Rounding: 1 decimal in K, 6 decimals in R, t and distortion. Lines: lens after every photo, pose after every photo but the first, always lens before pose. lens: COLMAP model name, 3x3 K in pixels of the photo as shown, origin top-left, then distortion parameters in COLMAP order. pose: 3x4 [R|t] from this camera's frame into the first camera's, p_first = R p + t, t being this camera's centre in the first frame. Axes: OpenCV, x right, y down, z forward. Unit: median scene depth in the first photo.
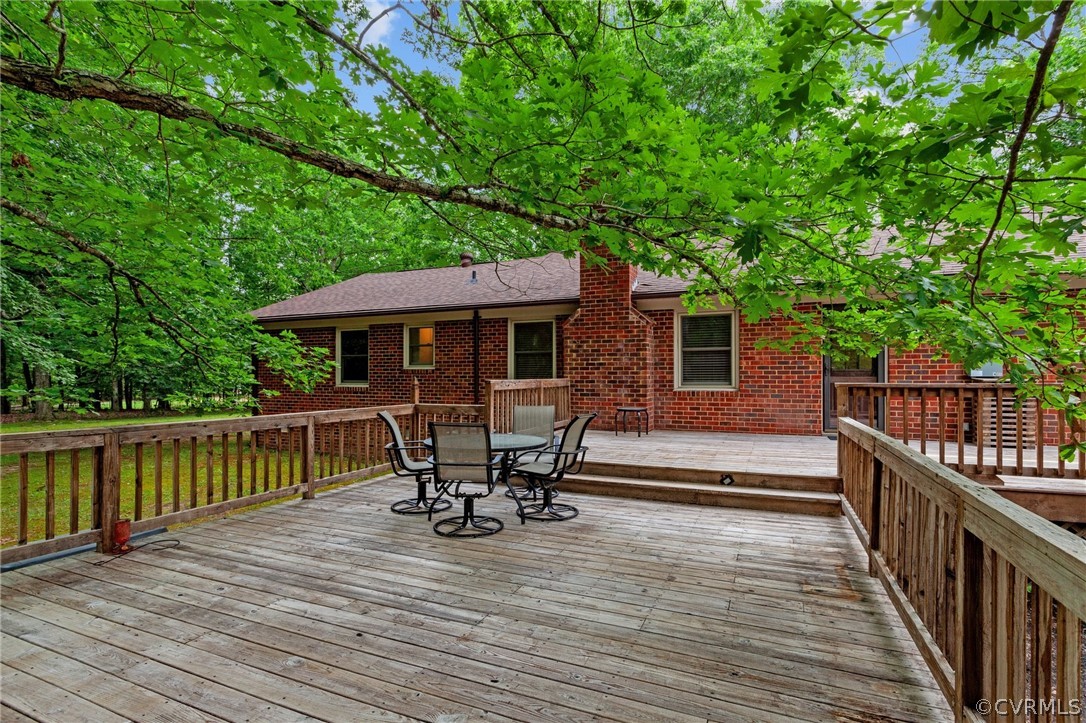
lens RADIAL K [[524.1, 0, 545.8], [0, 524.1, 372.7], [0, 0, 1]] dist [0.002210, 0.000596]
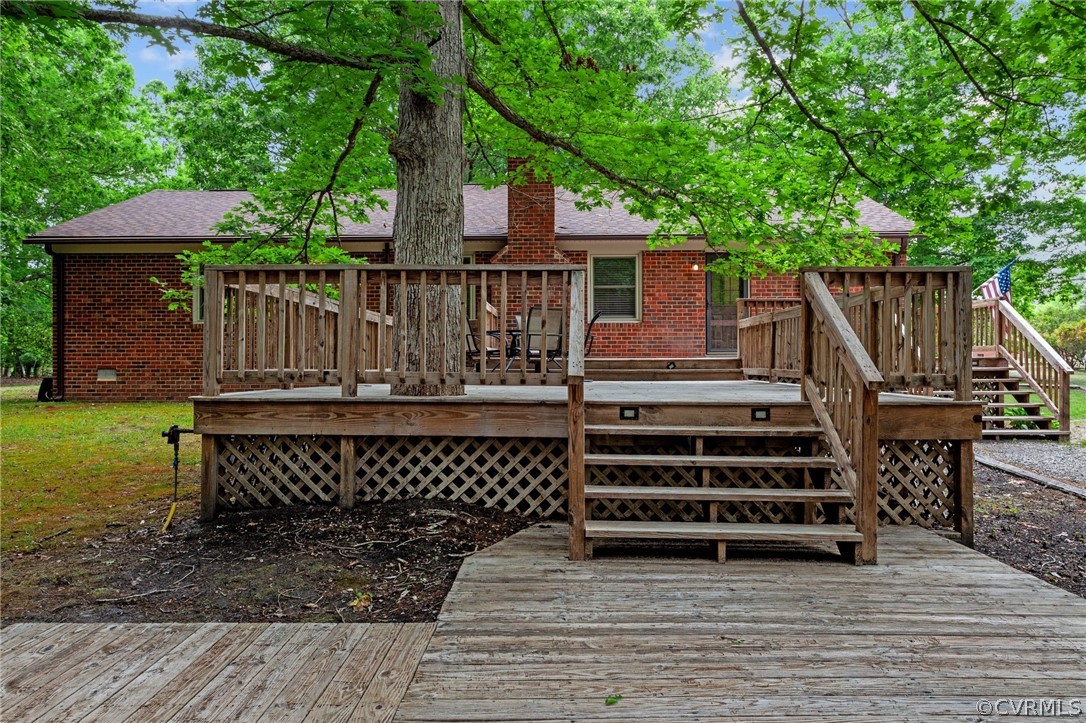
lens RADIAL K [[804.2, 0, 543.0], [0, 804.2, 361.5], [0, 0, 1]] dist [0.004277, 0.000712]
pose [[0.923241, 0.000507, 0.384221, -0.531366], [-0.000140, 1.000000, -0.000985, 0.123977], [-0.384221, 0.000855, 0.923241, -0.583285]]
